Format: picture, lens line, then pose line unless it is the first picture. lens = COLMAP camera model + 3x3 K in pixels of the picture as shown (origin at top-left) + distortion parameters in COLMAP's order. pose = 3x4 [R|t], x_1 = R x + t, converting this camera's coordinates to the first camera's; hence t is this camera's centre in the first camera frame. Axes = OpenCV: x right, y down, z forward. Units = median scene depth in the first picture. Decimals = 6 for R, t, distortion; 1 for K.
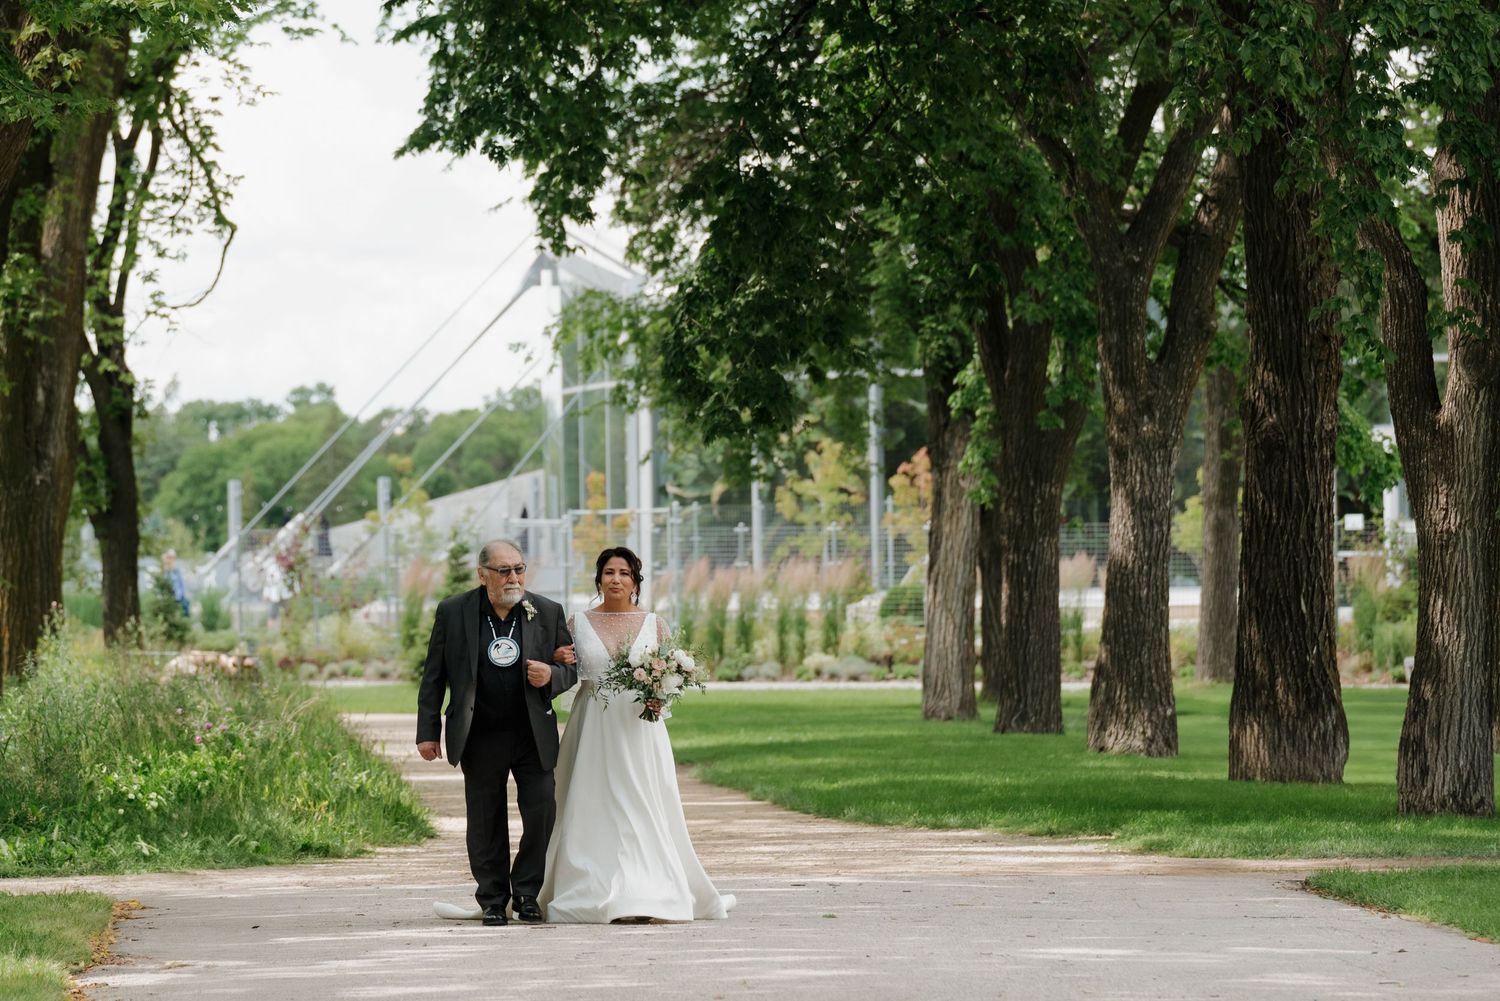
lens RADIAL K [[5732.9, 0, 750.4], [0, 5732.9, 499.0], [0, 0, 1]] dist [-0.305006, 0.000000]
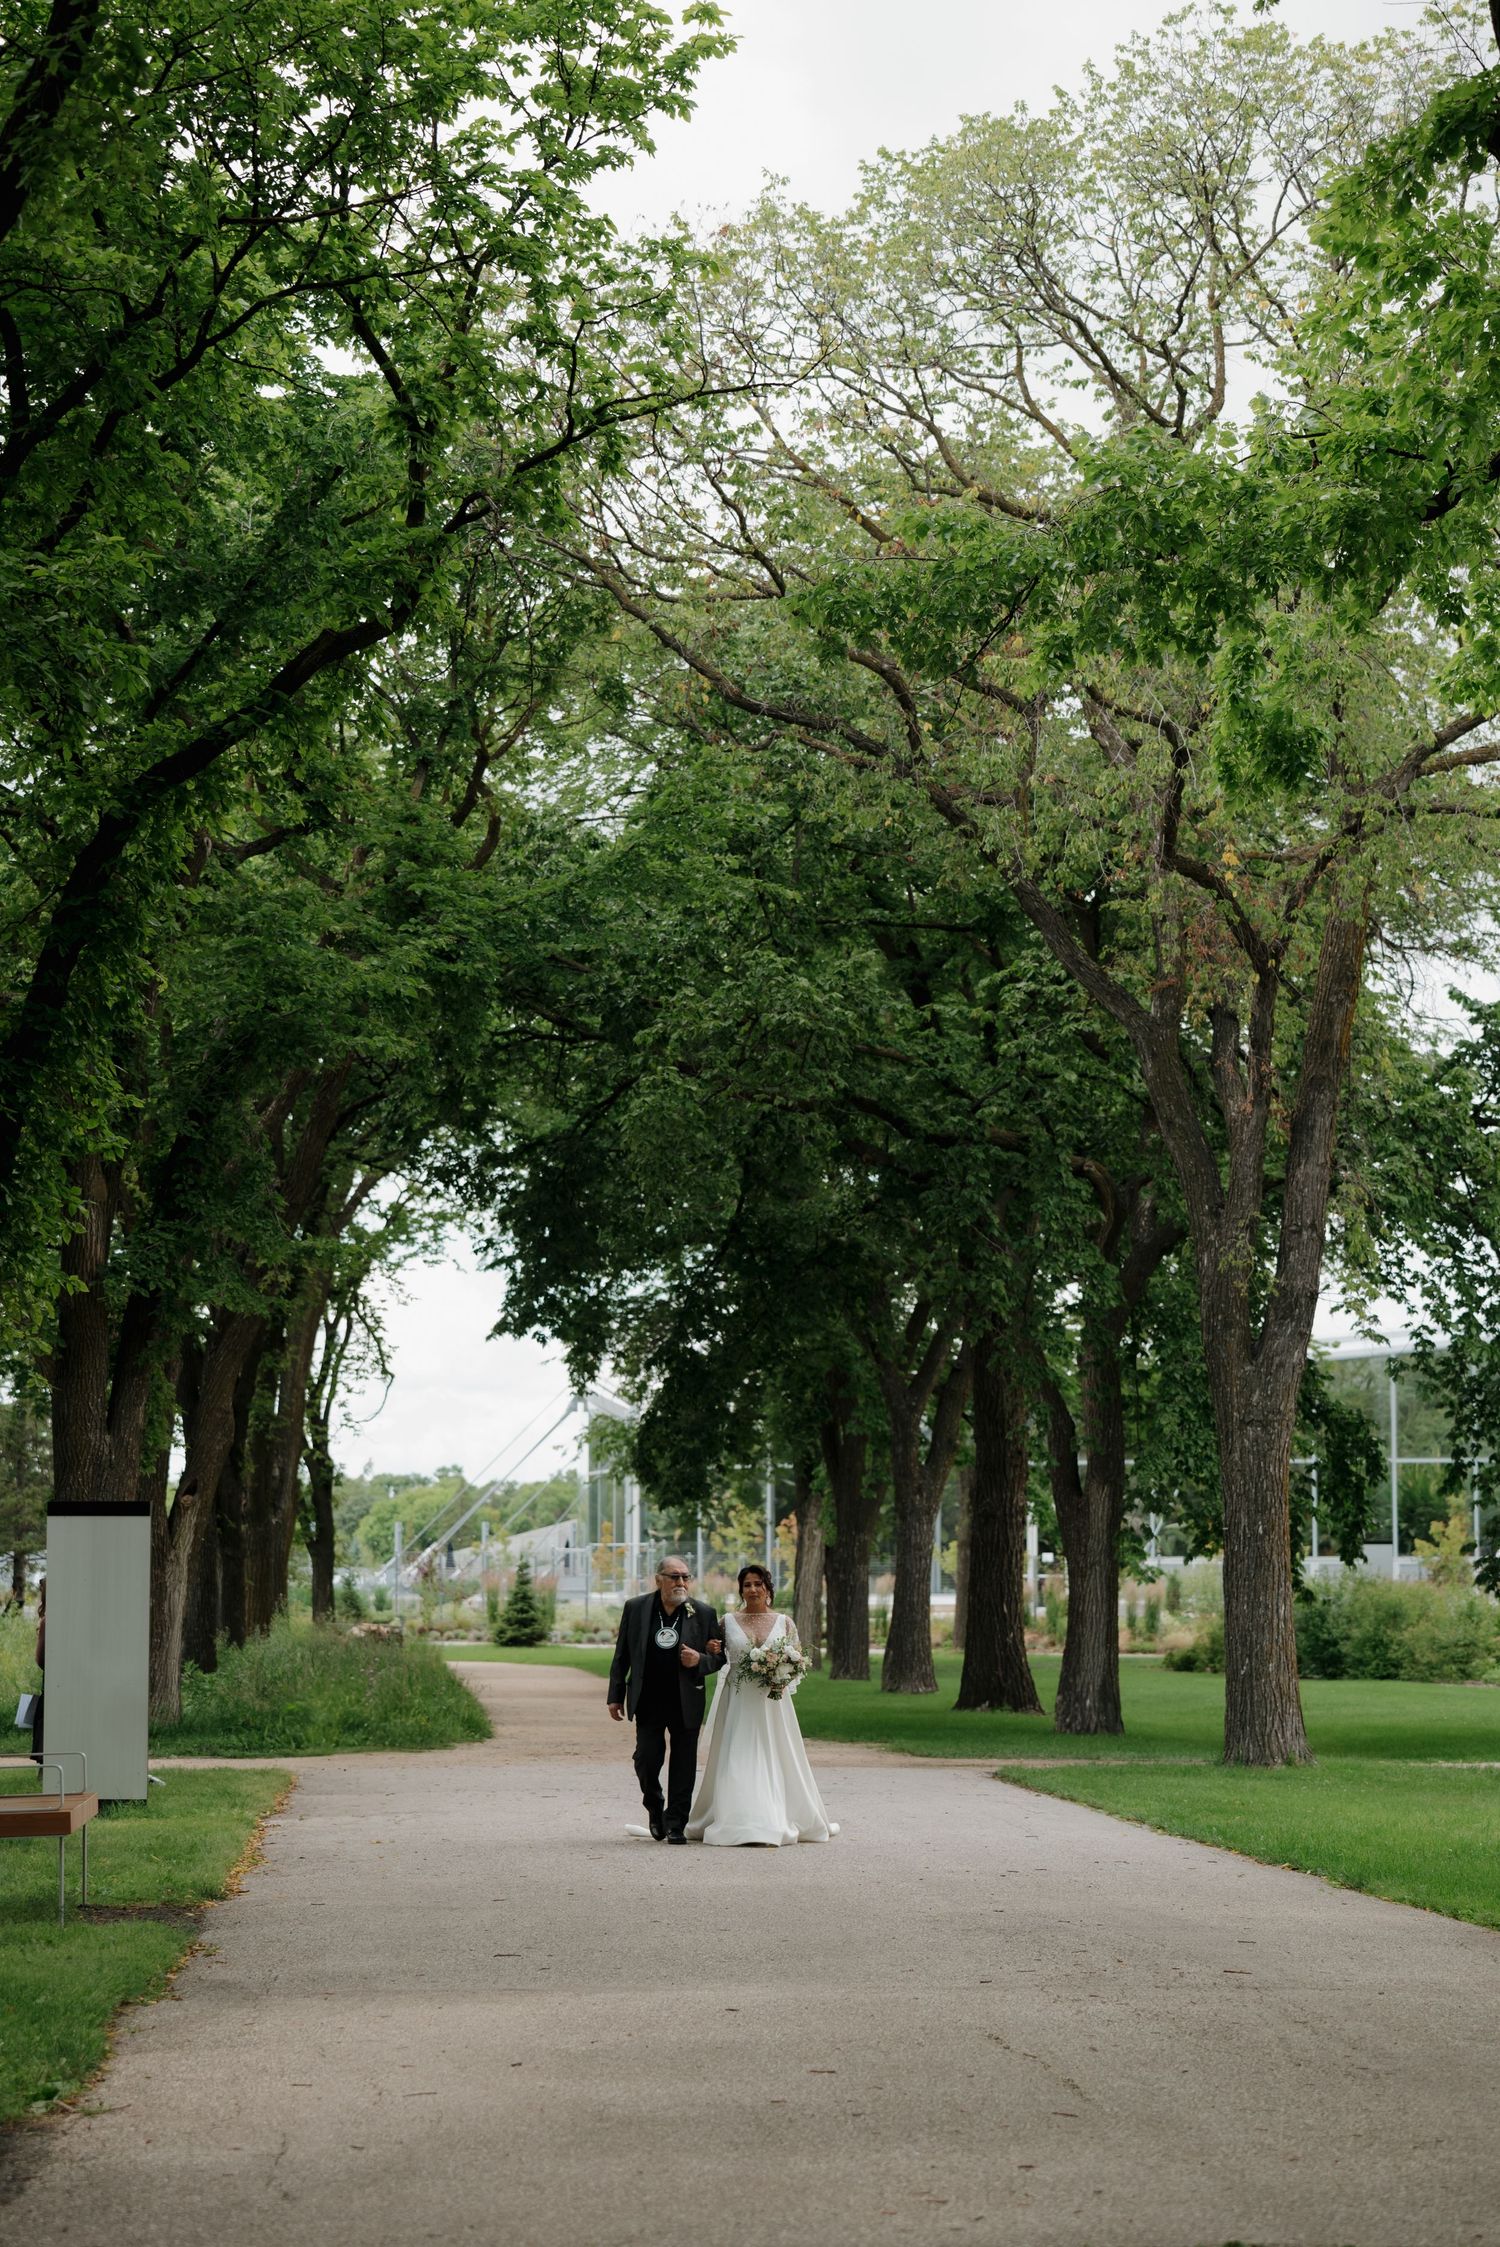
lens RADIAL K [[4752.0, 0, 744.1], [0, 4752.0, 1116.1], [0, 0, 1]] dist [-0.004105, 0.000000]
pose [[0.998962, 0.013219, -0.043593, 0.076854], [-0.016847, 0.996329, -0.083934, -0.007022], [0.042324, 0.084581, 0.995517, -0.429230]]
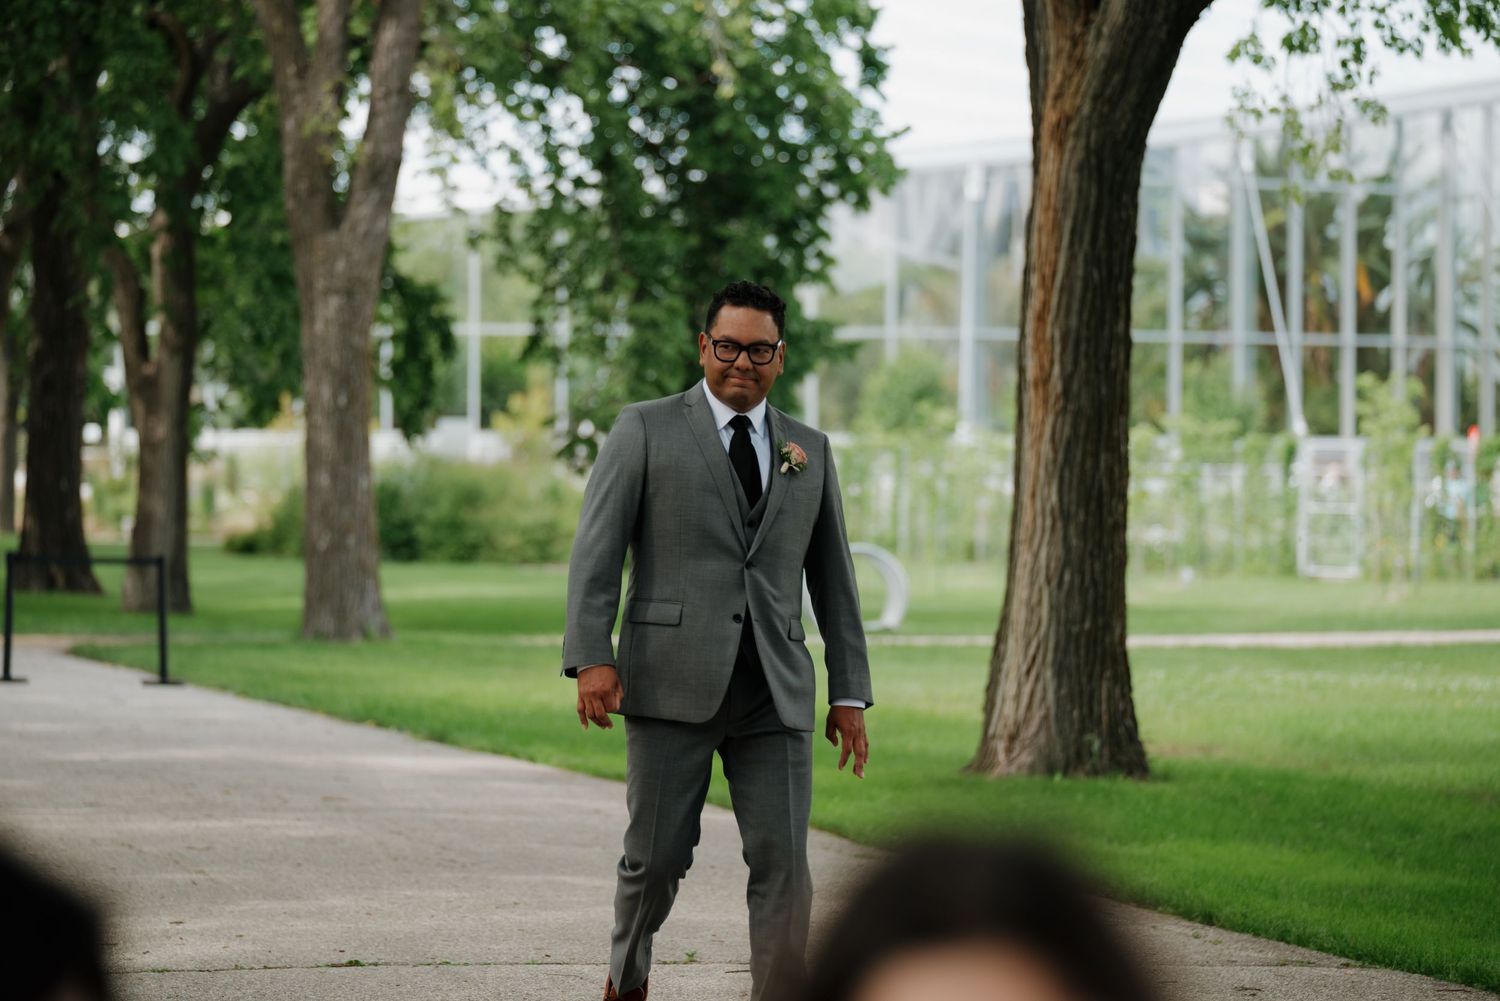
lens RADIAL K [[5732.9, 0, 752.3], [0, 5732.9, 498.5], [0, 0, 1]] dist [-0.305006, 0.000000]
pose [[0.989626, 0.016295, 0.142742, 0.057875], [-0.018663, 0.999709, 0.015267, -0.005578], [-0.142452, -0.017773, 0.989642, -0.610219]]
